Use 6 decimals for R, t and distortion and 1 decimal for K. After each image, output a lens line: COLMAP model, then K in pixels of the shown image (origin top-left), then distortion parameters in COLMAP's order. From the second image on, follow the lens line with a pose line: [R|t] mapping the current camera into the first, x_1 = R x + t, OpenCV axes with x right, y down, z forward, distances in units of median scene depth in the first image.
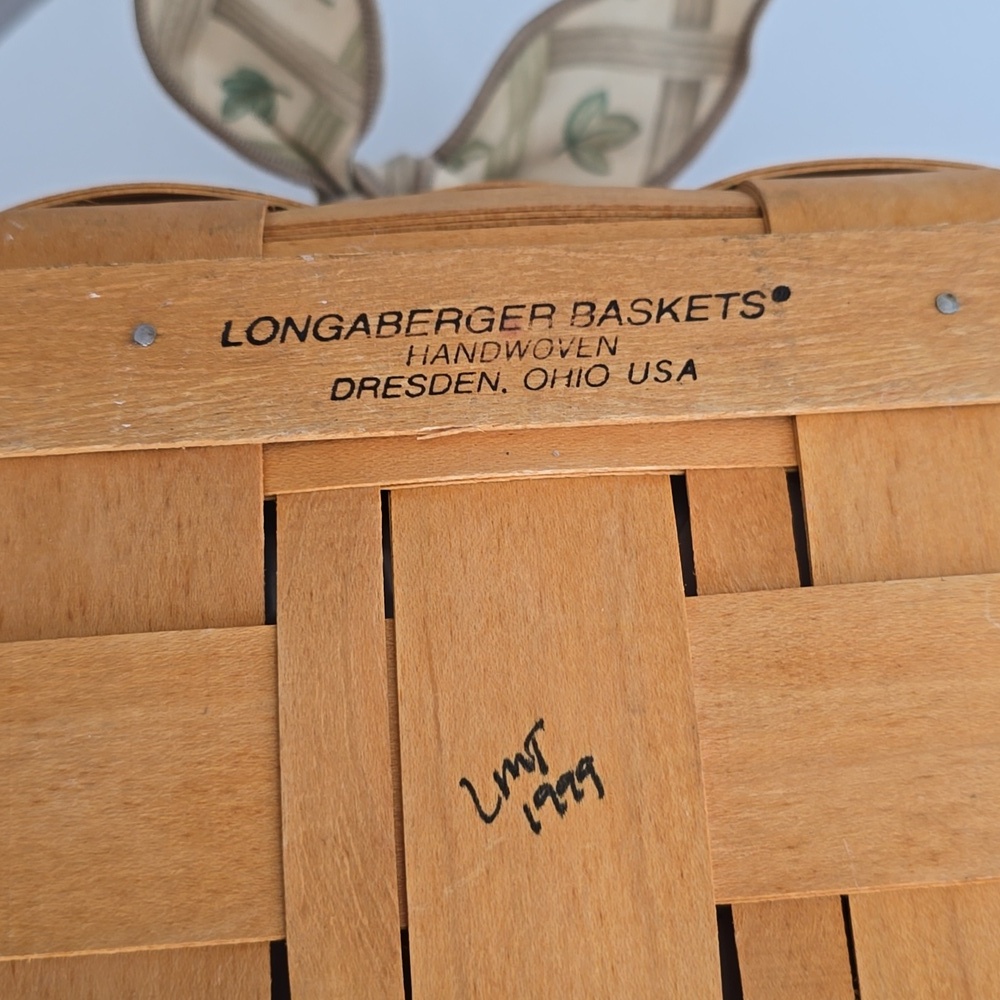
lens RADIAL K [[1437.2, 0, 514.1], [0, 1437.2, 499.0], [0, 0, 1]] dist [0.189244, -0.781870]
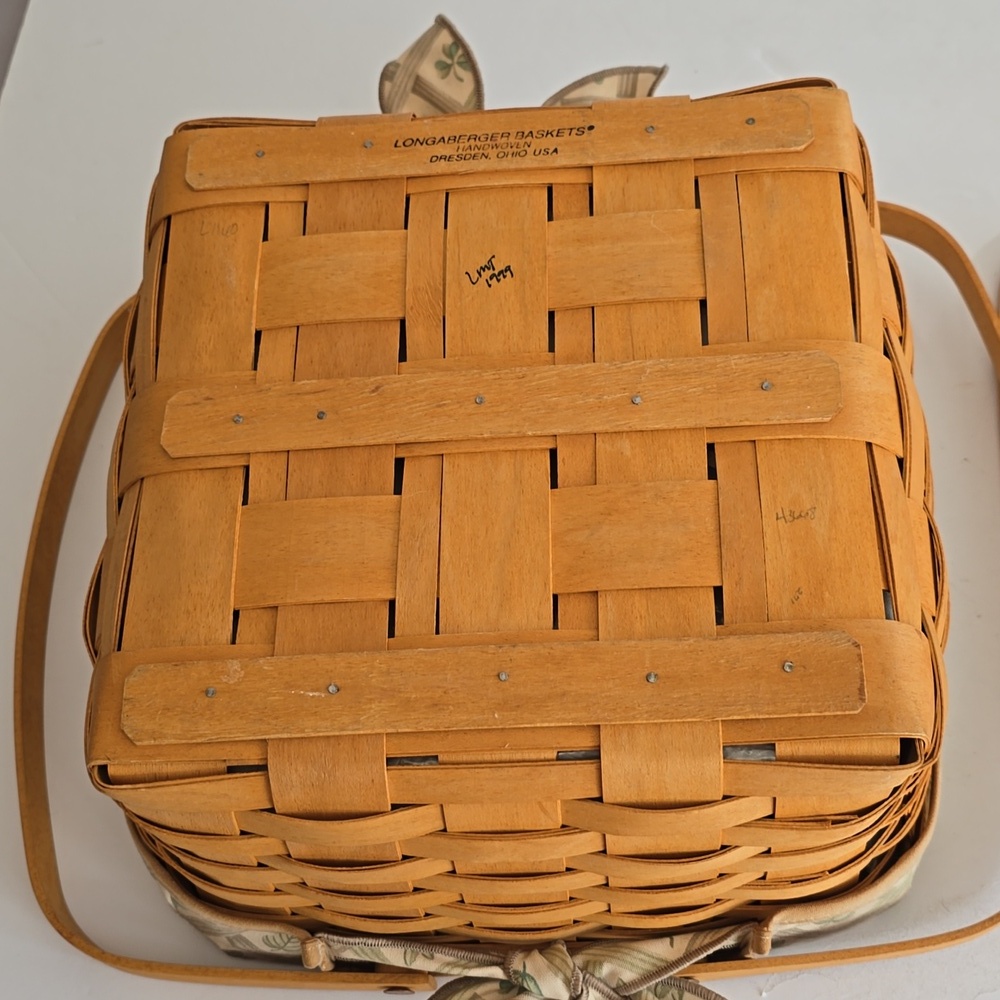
lens RADIAL K [[1437.2, 0, 514.1], [0, 1437.2, 499.0], [0, 0, 1]] dist [0.189244, -0.781870]
pose [[0.989195, 0.005267, -0.146513, 0.479112], [-0.031693, 0.983407, -0.178625, 1.133032], [0.143141, 0.181338, 0.972948, -1.715243]]
